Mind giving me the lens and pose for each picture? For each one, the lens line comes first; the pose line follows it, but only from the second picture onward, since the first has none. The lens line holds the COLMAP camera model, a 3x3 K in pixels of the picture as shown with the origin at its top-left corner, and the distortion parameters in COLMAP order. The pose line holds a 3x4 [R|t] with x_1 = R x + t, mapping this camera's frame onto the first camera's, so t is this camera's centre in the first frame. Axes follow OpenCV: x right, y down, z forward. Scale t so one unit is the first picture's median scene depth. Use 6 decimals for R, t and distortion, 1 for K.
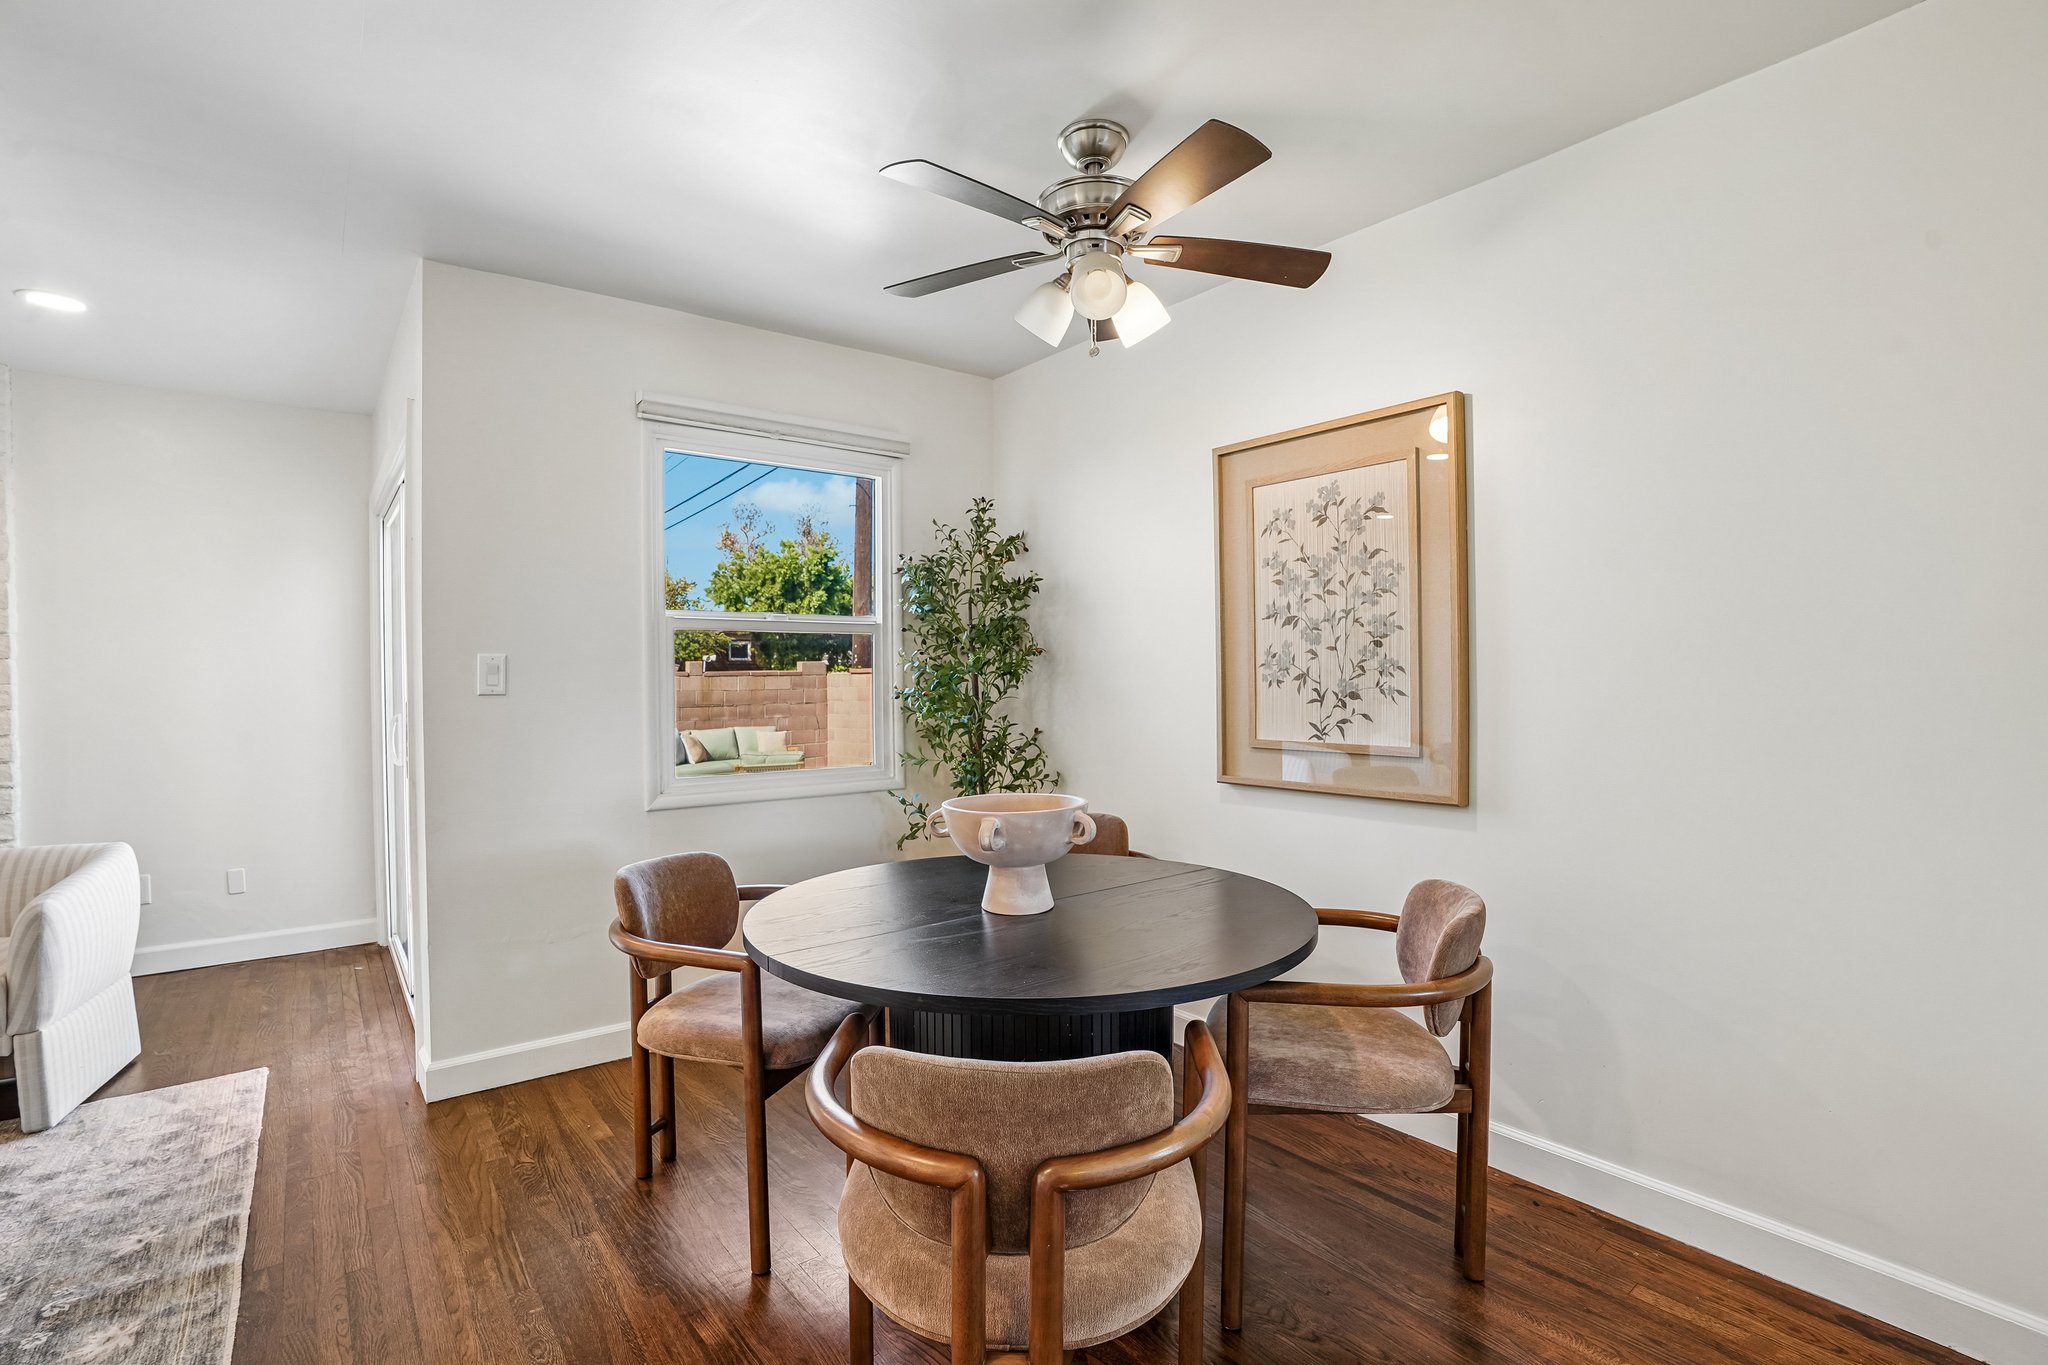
lens RADIAL K [[957.4, 0, 1033.9], [0, 957.4, 677.0], [0, 0, 1]] dist [-0.059257, 0.021548]
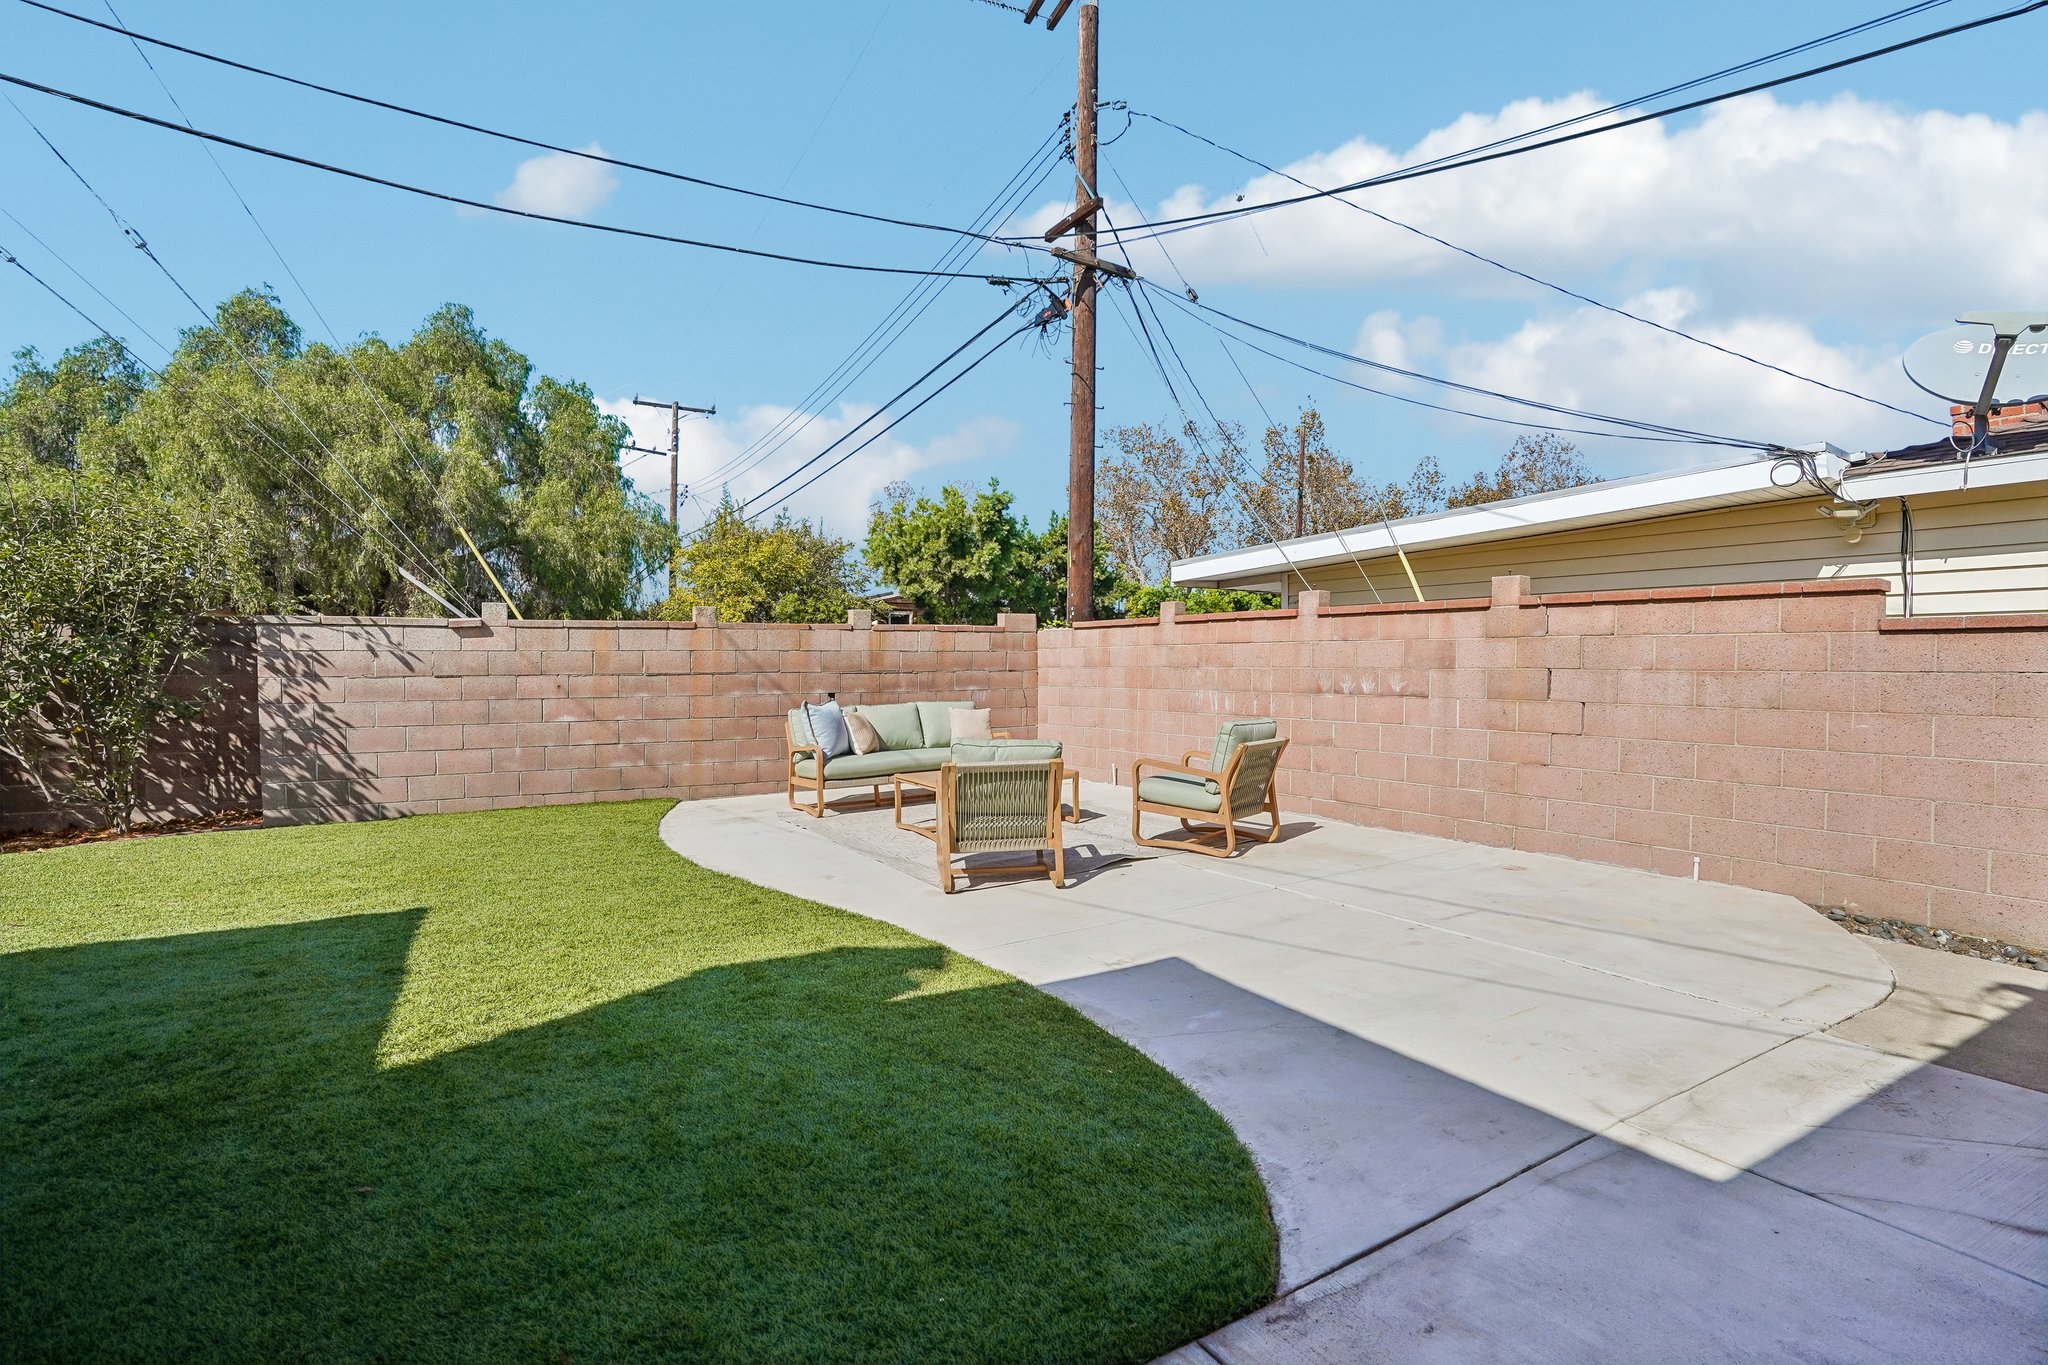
lens RADIAL K [[957.4, 0, 1035.6], [0, 957.4, 686.7], [0, 0, 1]] dist [-0.059257, 0.021548]
pose [[0.990313, 0.005487, -0.138744, -0.119438], [-0.001978, 0.999675, 0.025417, 0.021025], [0.138838, -0.024897, 0.990002, 0.290487]]
